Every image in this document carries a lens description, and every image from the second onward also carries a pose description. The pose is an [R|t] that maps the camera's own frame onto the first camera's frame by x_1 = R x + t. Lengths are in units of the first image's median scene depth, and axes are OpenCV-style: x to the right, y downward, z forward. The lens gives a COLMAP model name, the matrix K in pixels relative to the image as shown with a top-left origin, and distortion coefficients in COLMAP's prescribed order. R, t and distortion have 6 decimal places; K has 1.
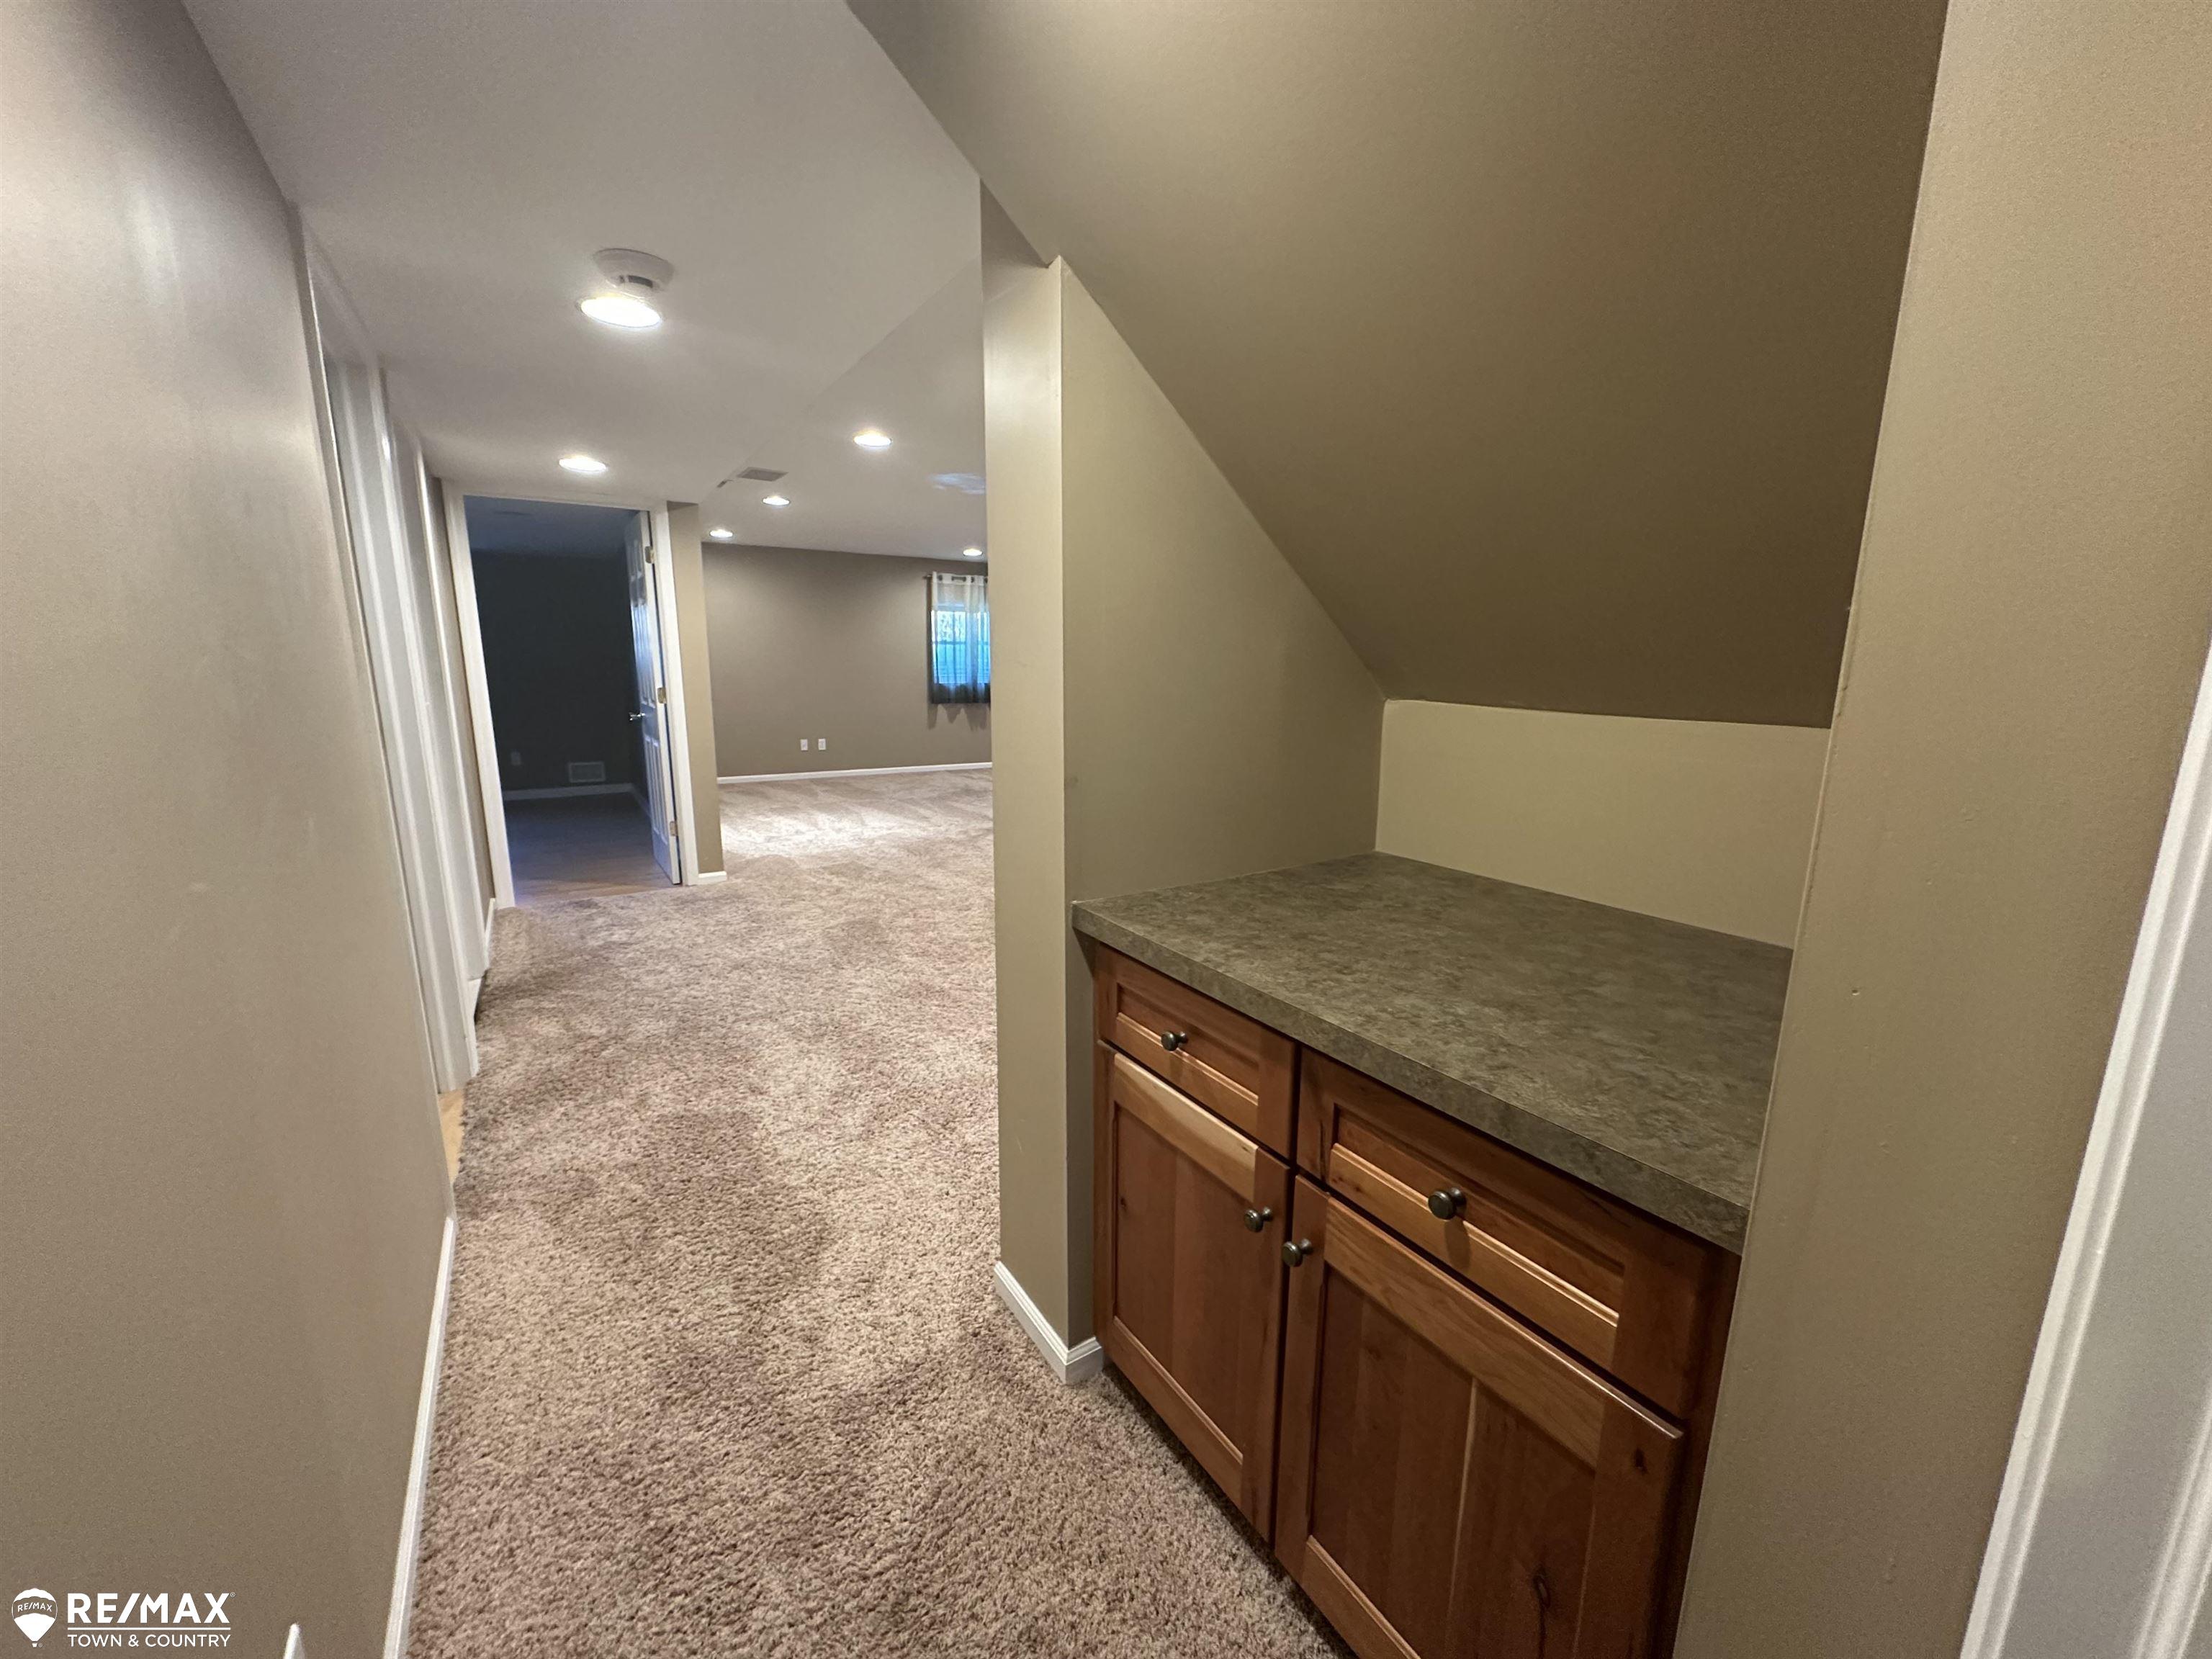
lens RADIAL K [[882.8, 0, 1106.0], [0, 882.8, 829.5], [0, 0, 1]] dist [-0.001499, -0.000087]
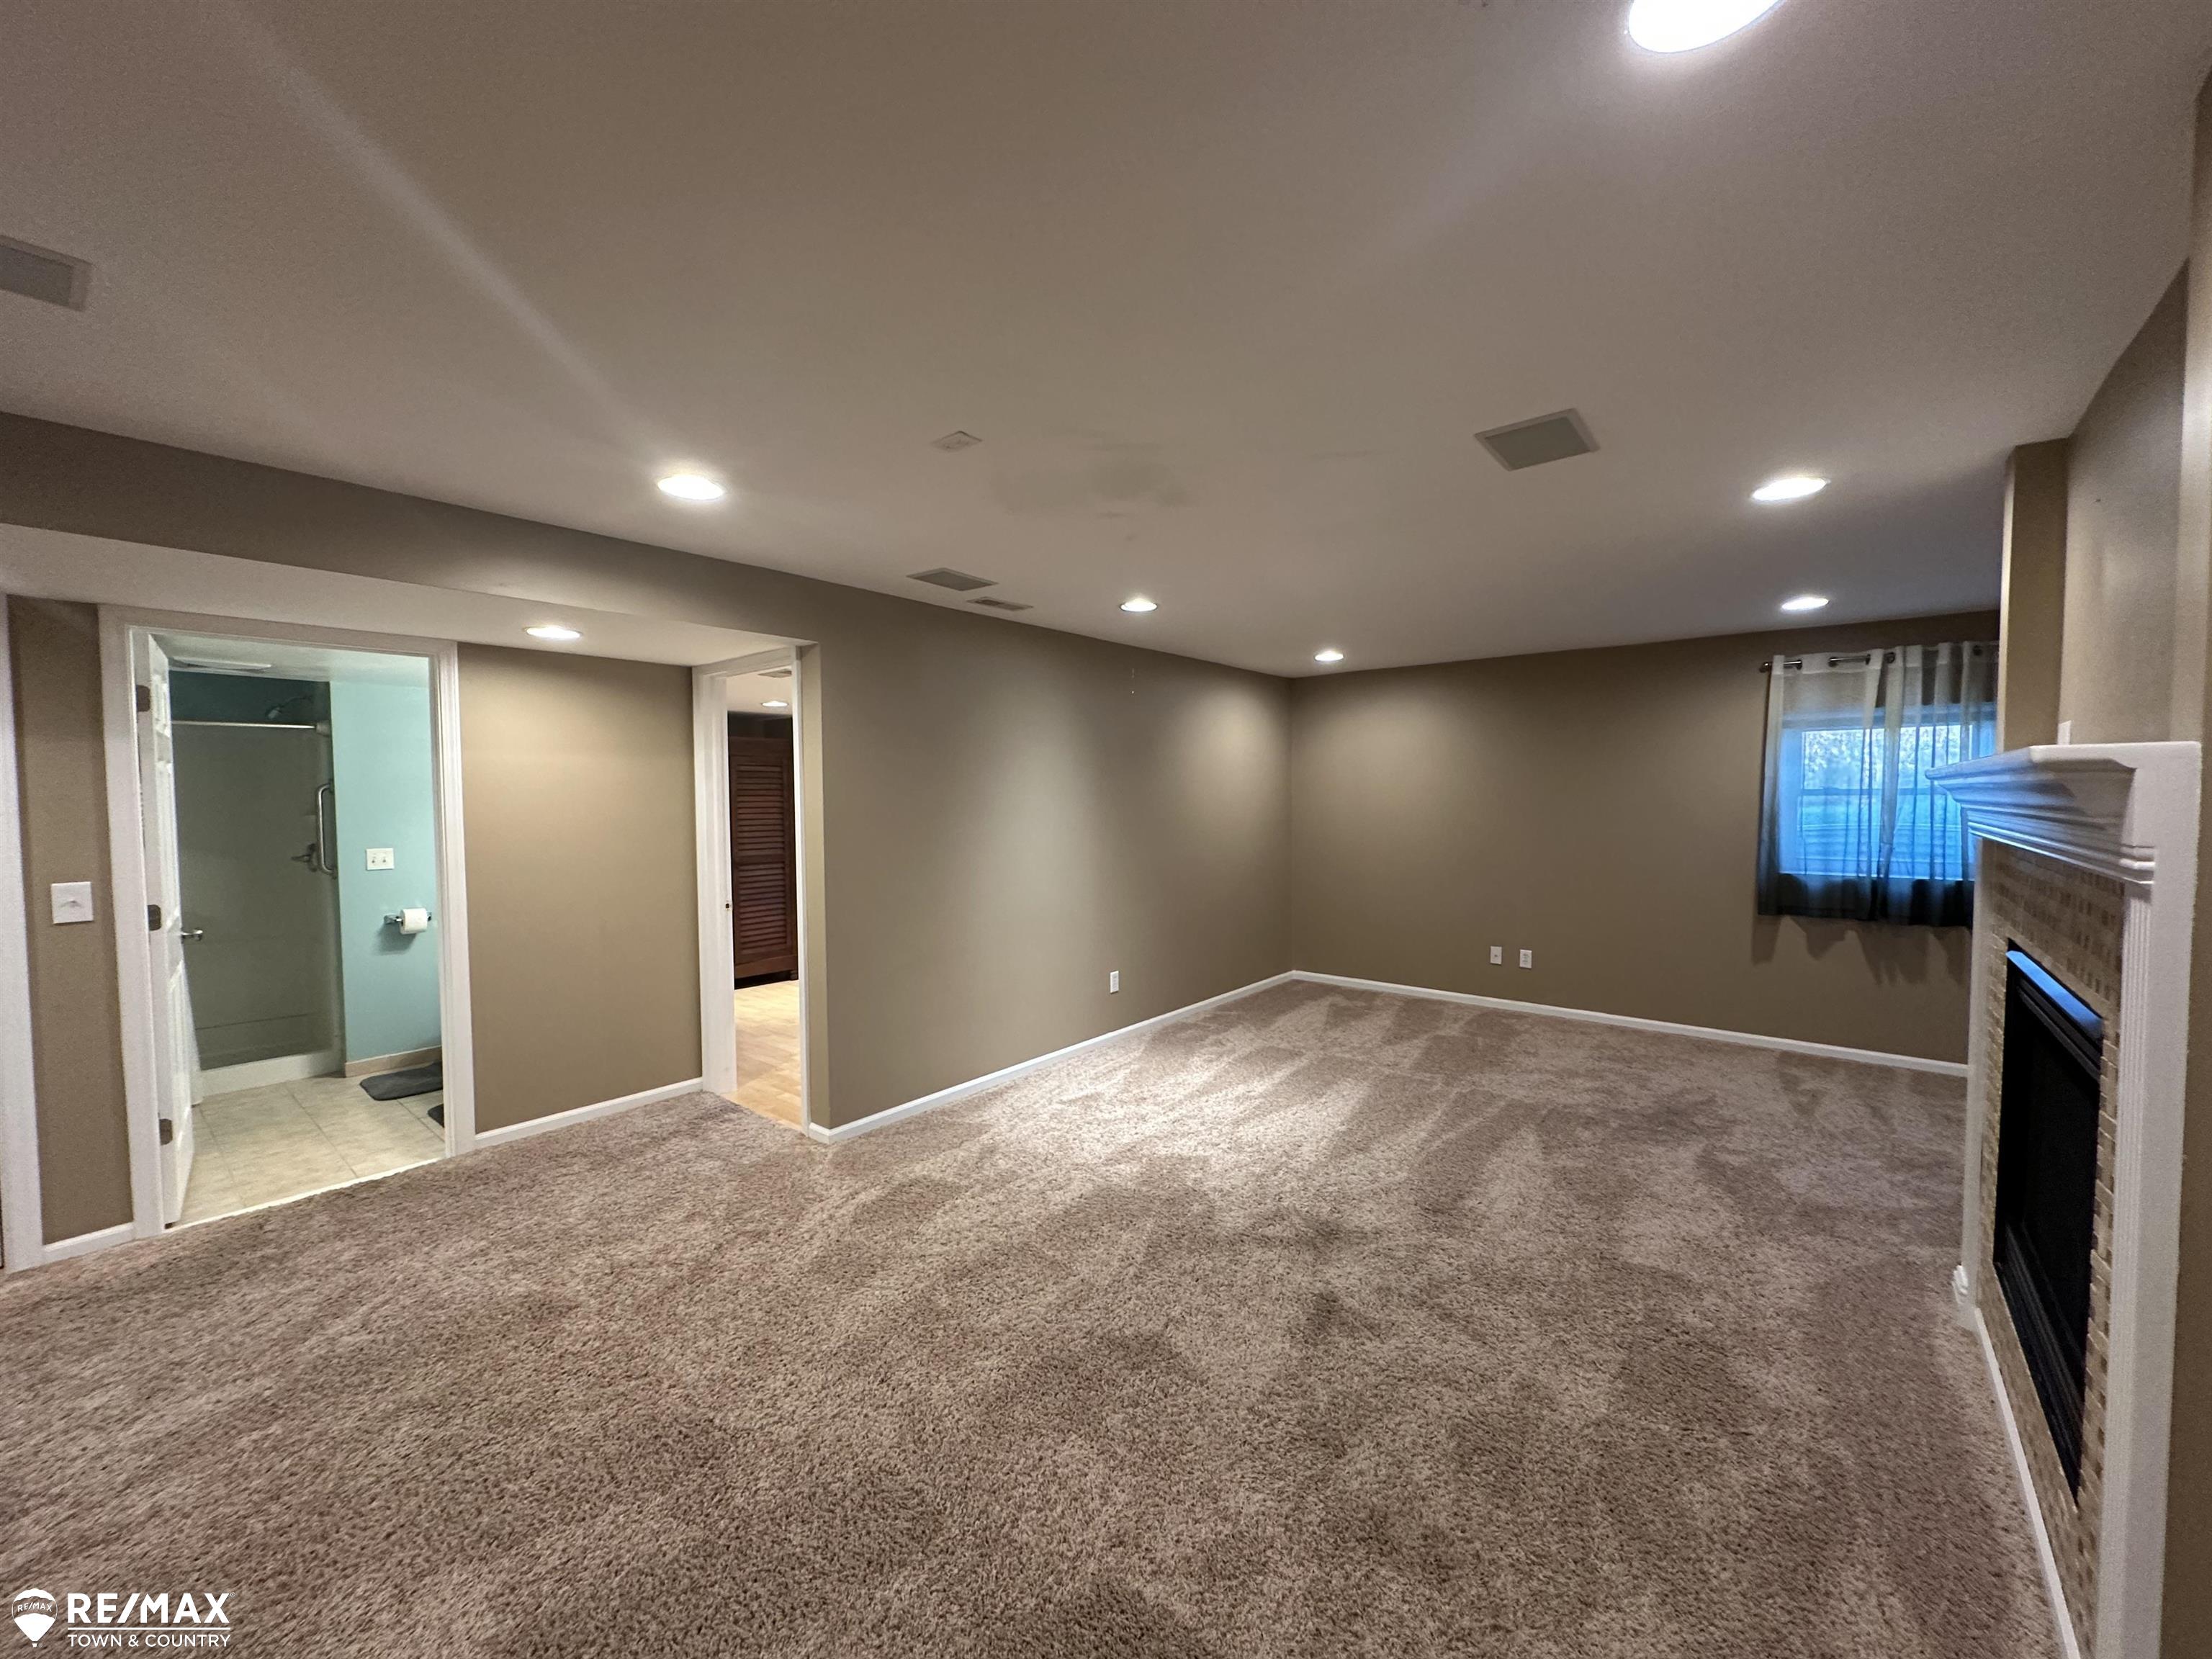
lens RADIAL K [[882.8, 0, 1106.0], [0, 882.8, 829.5], [0, 0, 1]] dist [-0.001499, -0.000087]
pose [[0.309774, 0.029904, -0.950340, 0.157627], [-0.180150, 0.983247, -0.027782, -0.107143], [0.933588, 0.179810, 0.309972, 0.483417]]
